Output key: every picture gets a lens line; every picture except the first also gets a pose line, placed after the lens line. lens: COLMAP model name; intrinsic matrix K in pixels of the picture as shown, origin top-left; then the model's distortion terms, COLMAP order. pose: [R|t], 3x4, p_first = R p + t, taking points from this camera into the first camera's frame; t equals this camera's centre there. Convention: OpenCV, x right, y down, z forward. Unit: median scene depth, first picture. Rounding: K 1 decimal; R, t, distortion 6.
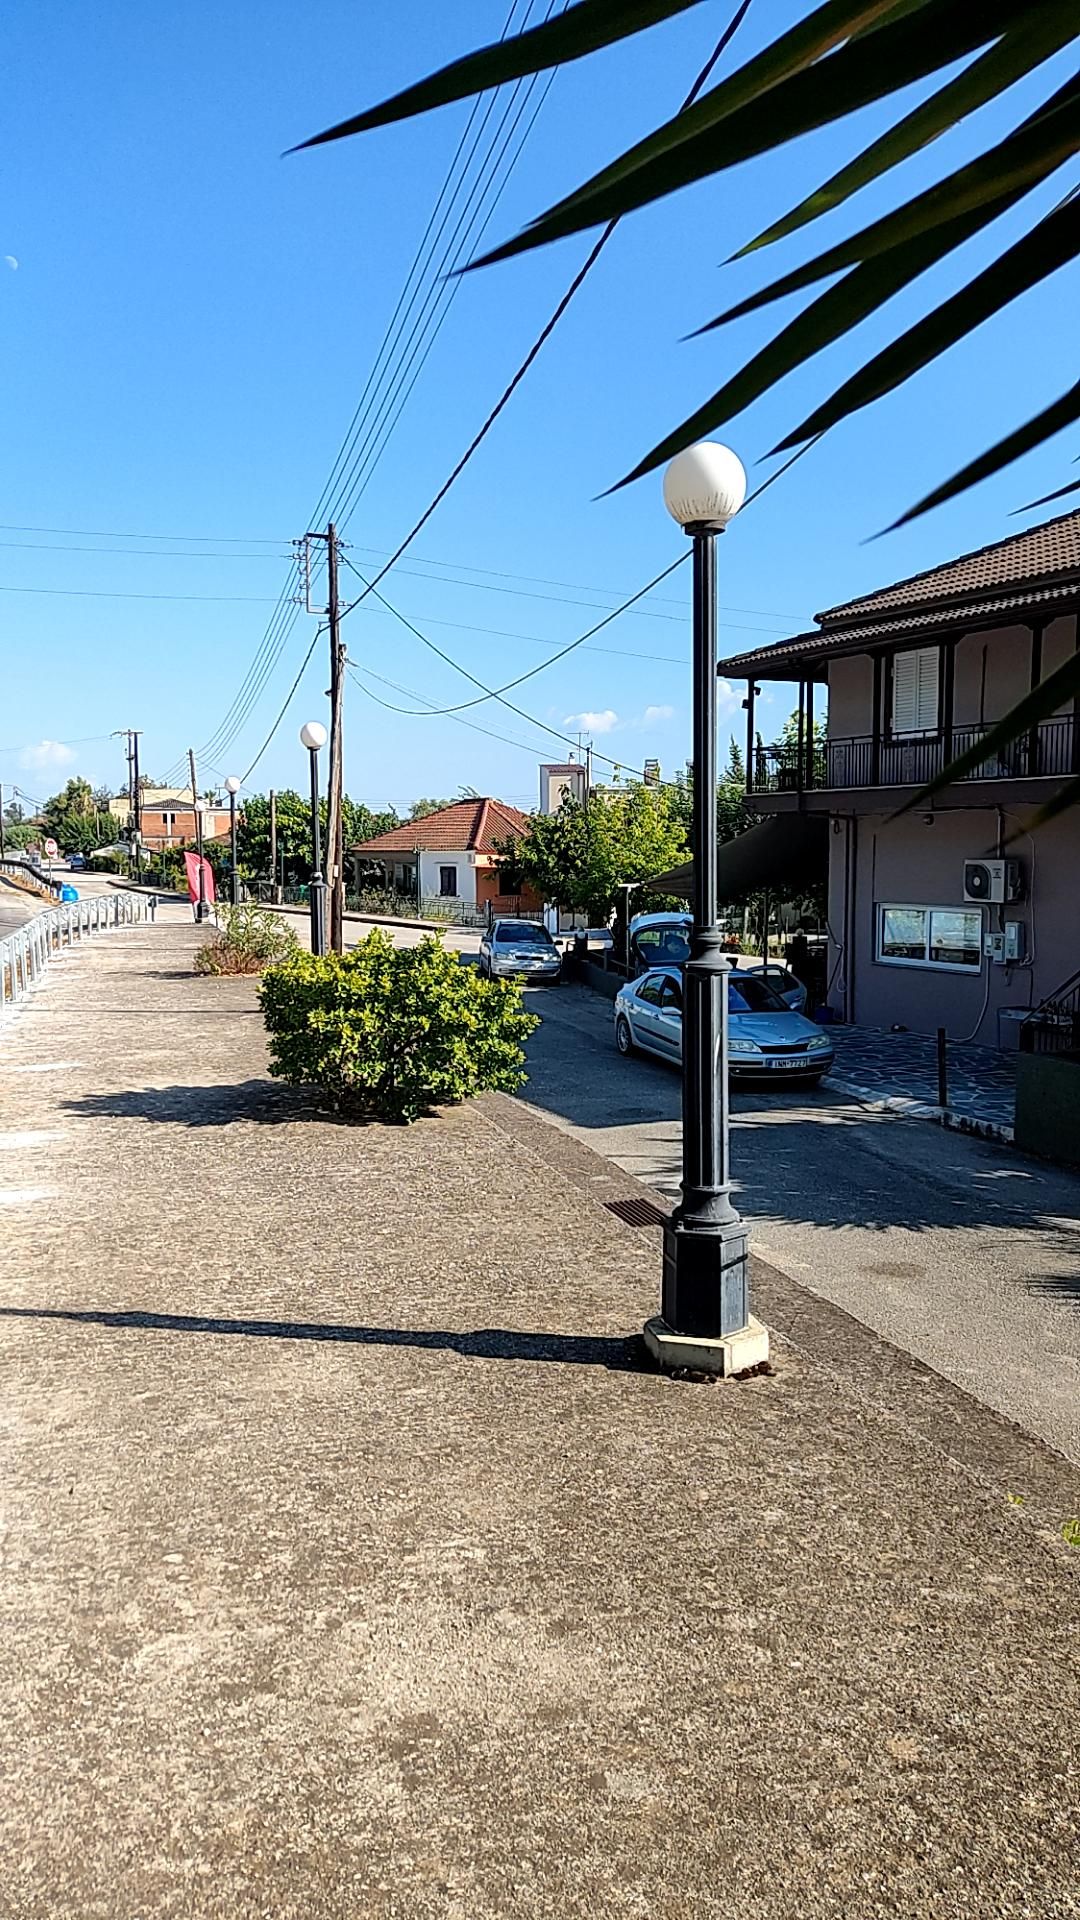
lens RADIAL K [[1447.8, 0, 529.2], [0, 1447.8, 950.0], [0, 0, 1]] dist [0.085882, -0.110737]
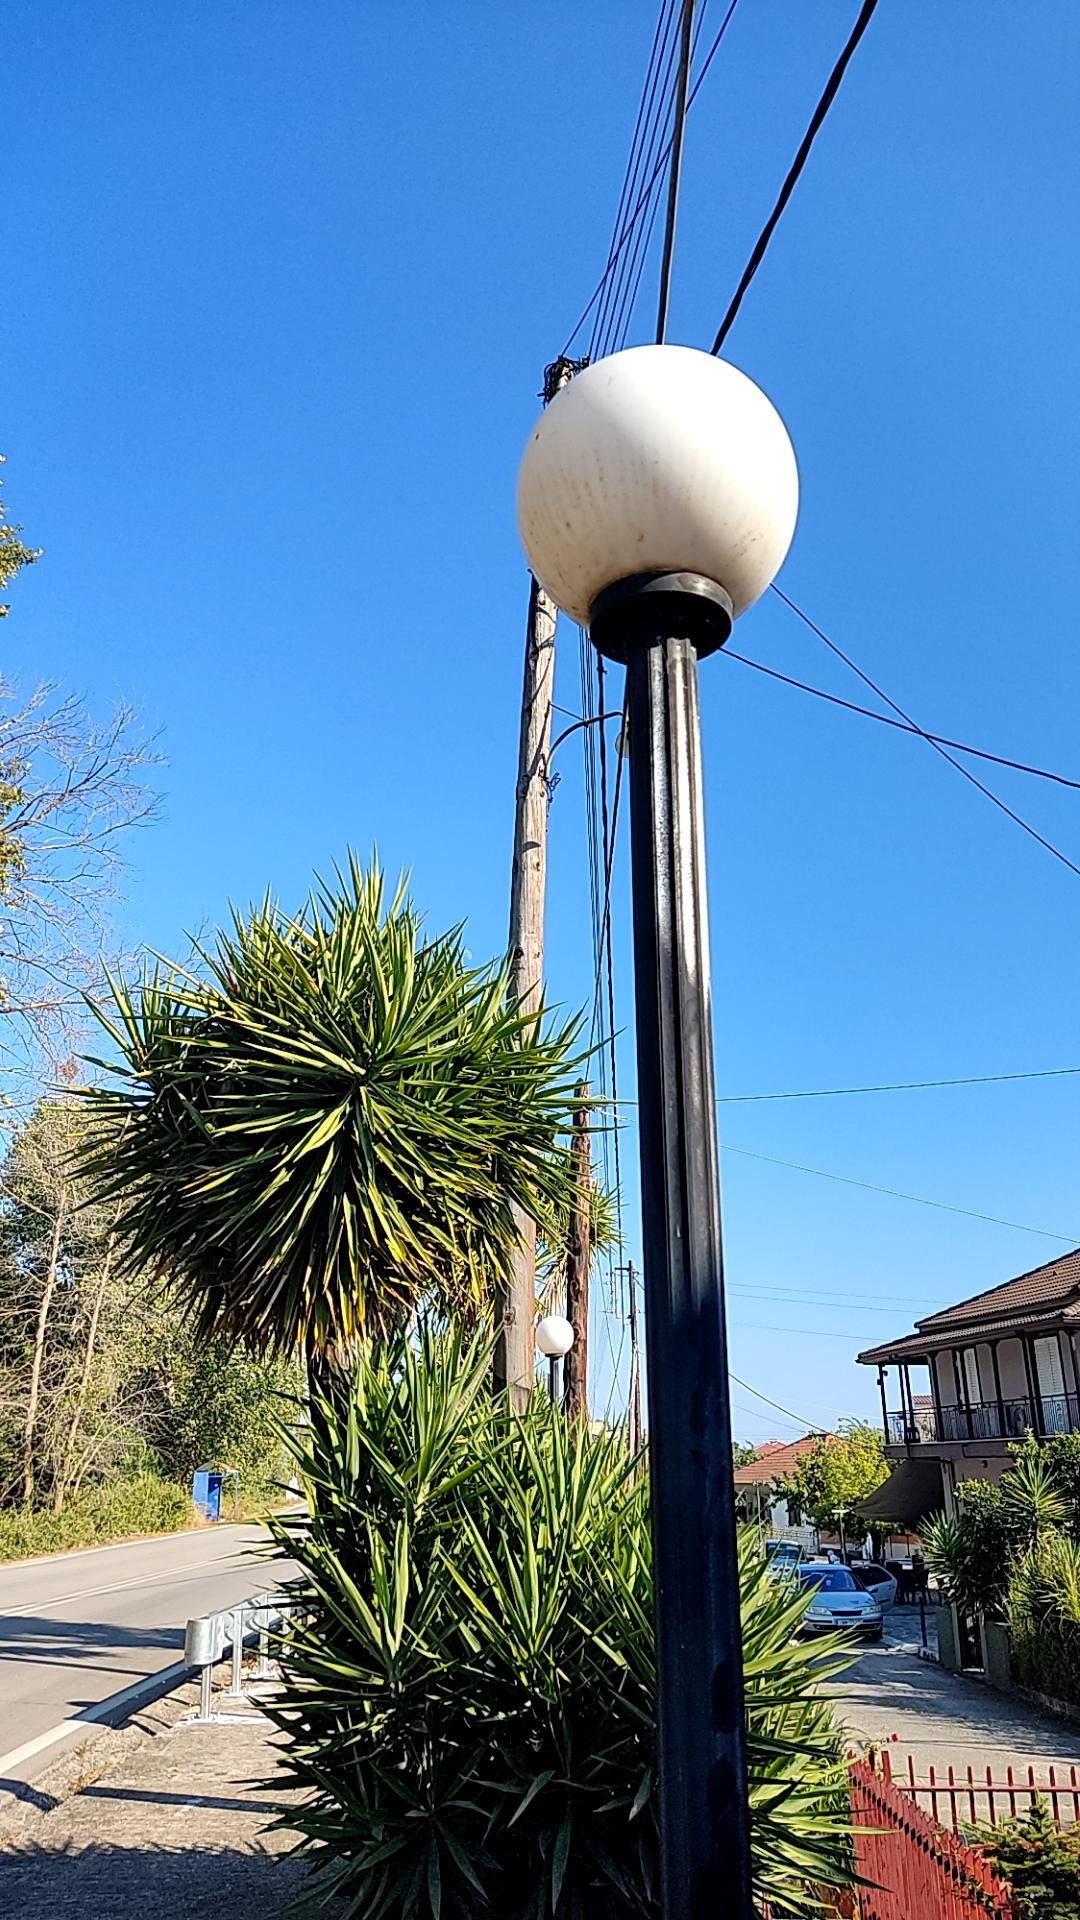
lens RADIAL K [[1447.8, 0, 544.9], [0, 1447.8, 953.4], [0, 0, 1]] dist [0.085882, -0.110737]
pose [[0.960648, -0.095914, -0.260684, 0.102973], [-0.017659, 0.915505, -0.401919, 0.017421], [0.277207, 0.390706, 0.877784, -0.253722]]
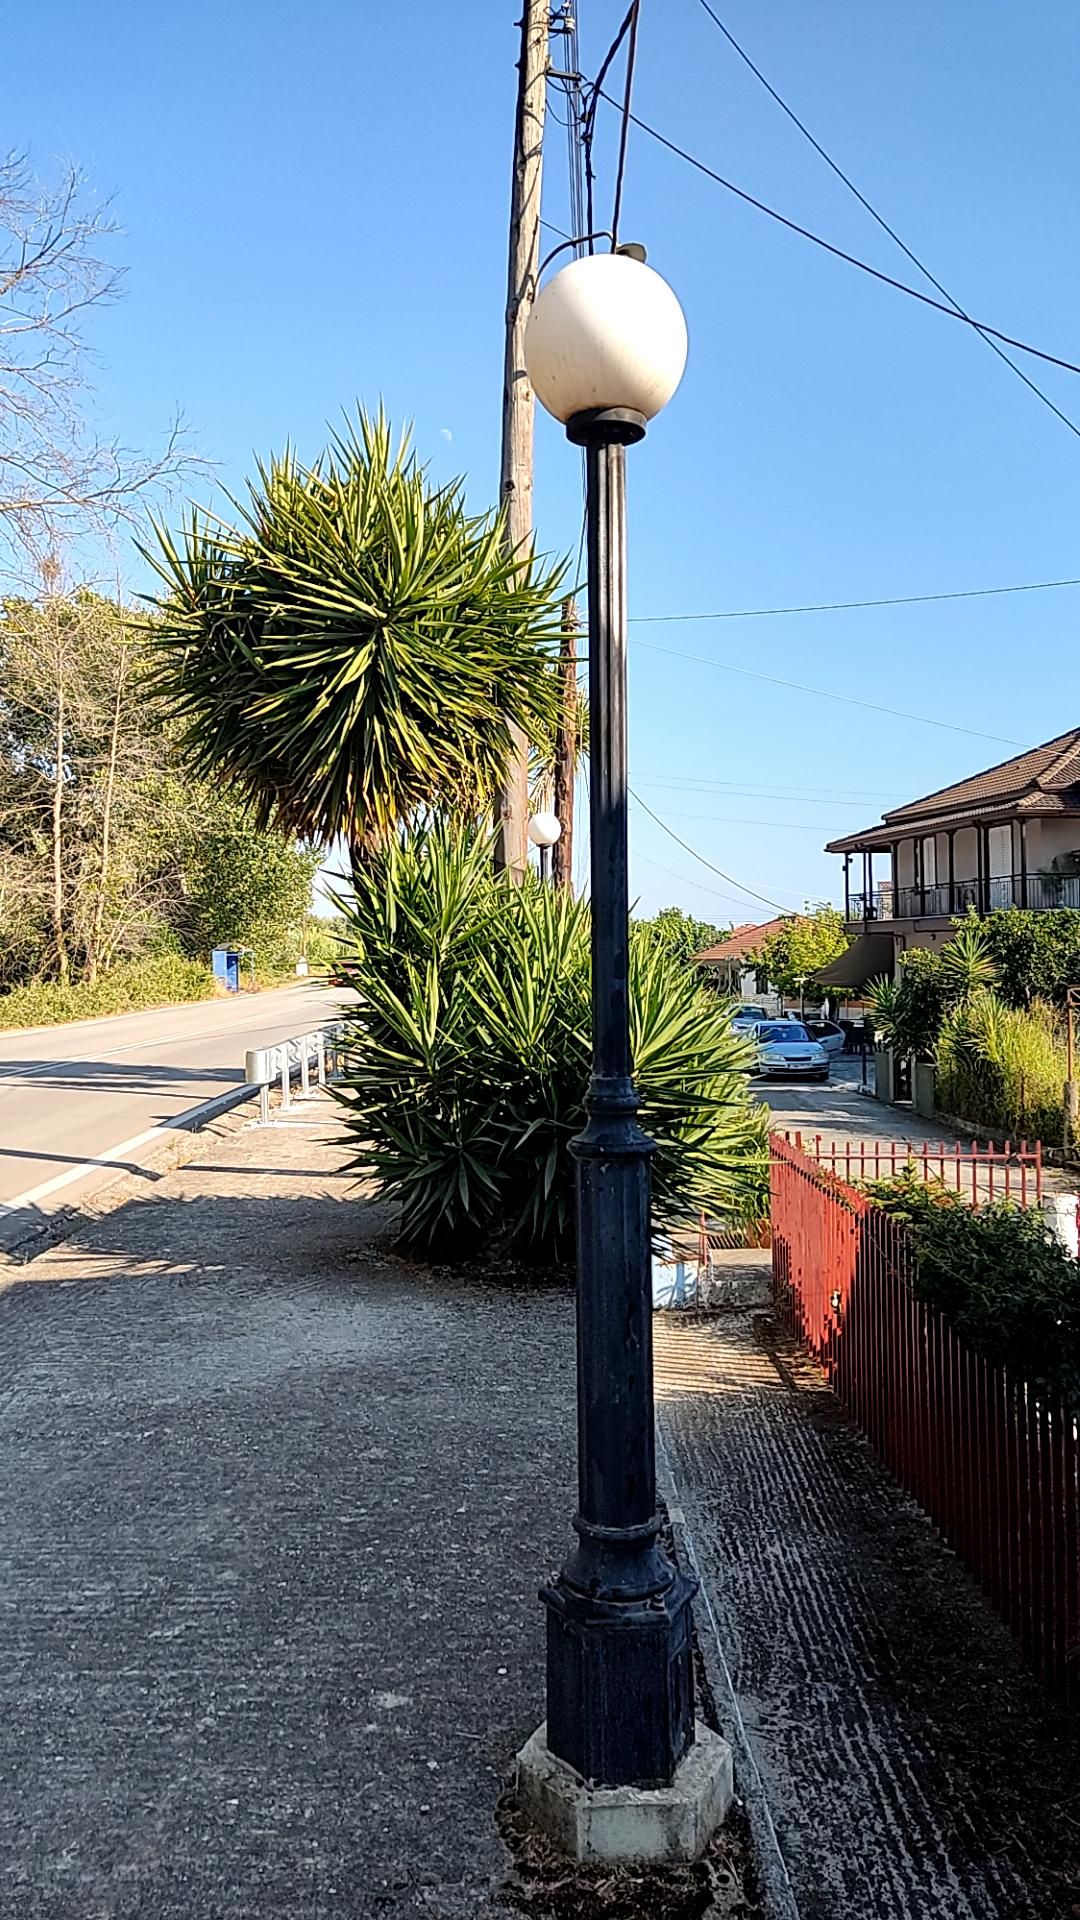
lens RADIAL K [[1447.8, 0, 534.0], [0, 1447.8, 953.2], [0, 0, 1]] dist [0.085882, -0.110737]
pose [[0.960482, -0.008473, -0.278214, 0.108622], [-0.012247, 0.997282, -0.072652, 0.021057], [0.278073, 0.073188, 0.957768, -0.273968]]
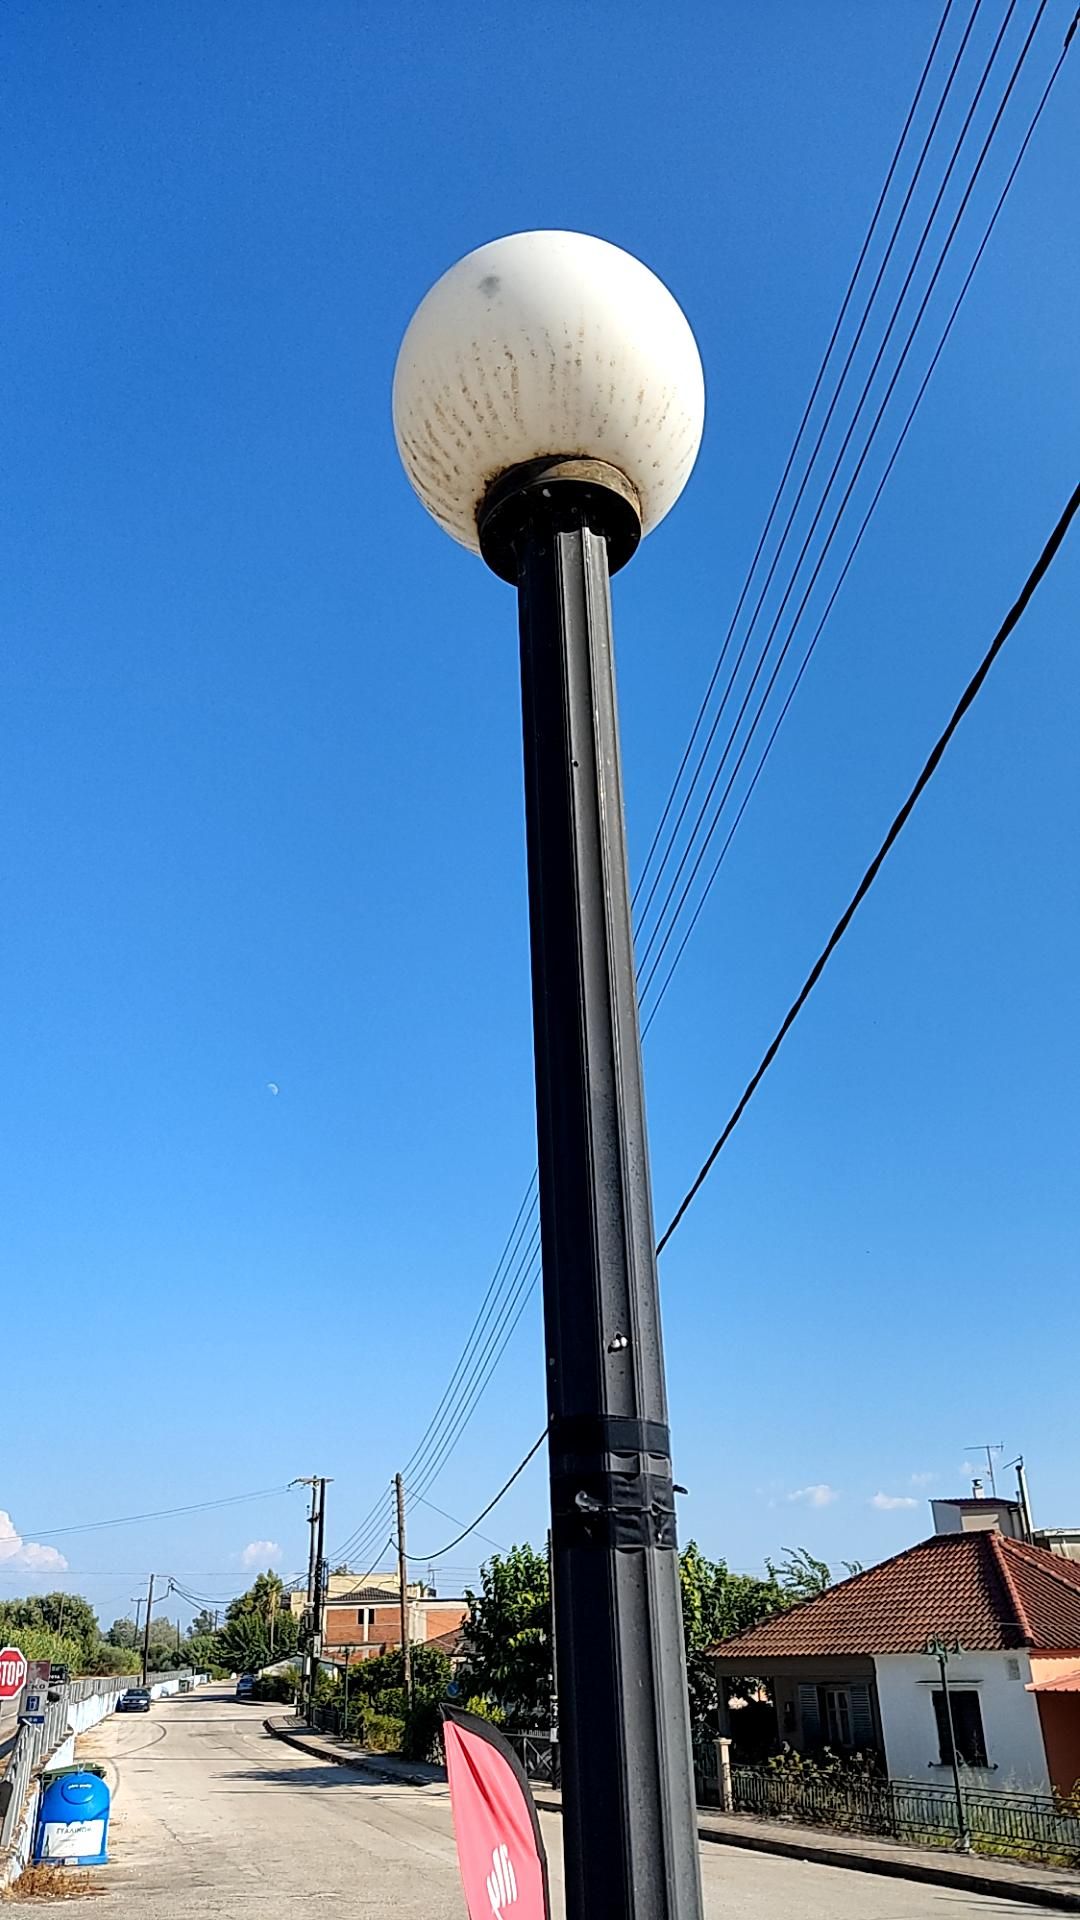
lens RADIAL K [[1456.9, 0, 535.2], [0, 1456.9, 950.5], [0, 0, 1]] dist [0.061367, -0.070102]
pose [[0.989860, -0.080424, -0.117088, -0.111963], [0.012309, 0.869747, -0.493345, -0.033746], [0.141514, 0.486901, 0.861917, 0.477450]]
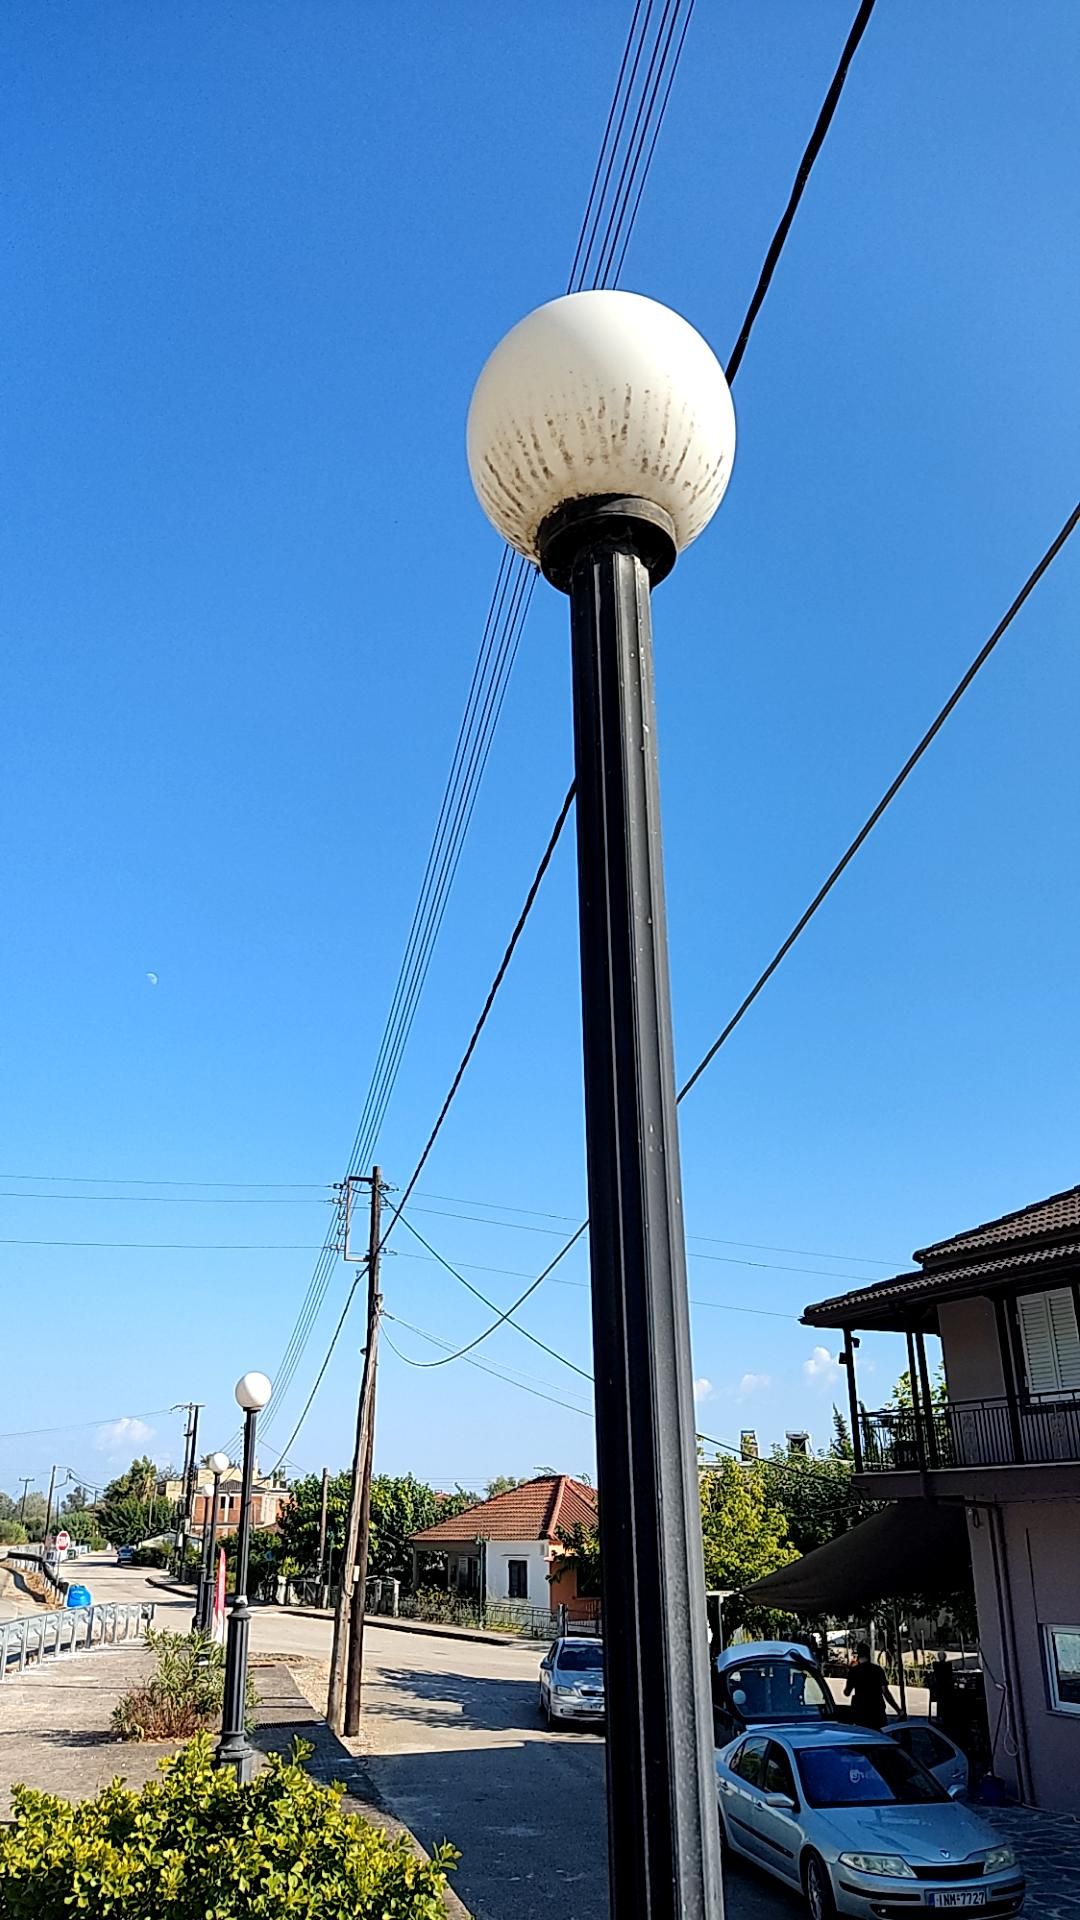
lens RADIAL K [[1456.9, 0, 512.1], [0, 1456.9, 946.9], [0, 0, 1]] dist [0.061367, -0.070102]
pose [[0.997558, -0.026294, -0.064699, 0.007605], [-0.004510, 0.900234, -0.435383, -0.005375], [0.069692, 0.434611, 0.897918, 0.049082]]
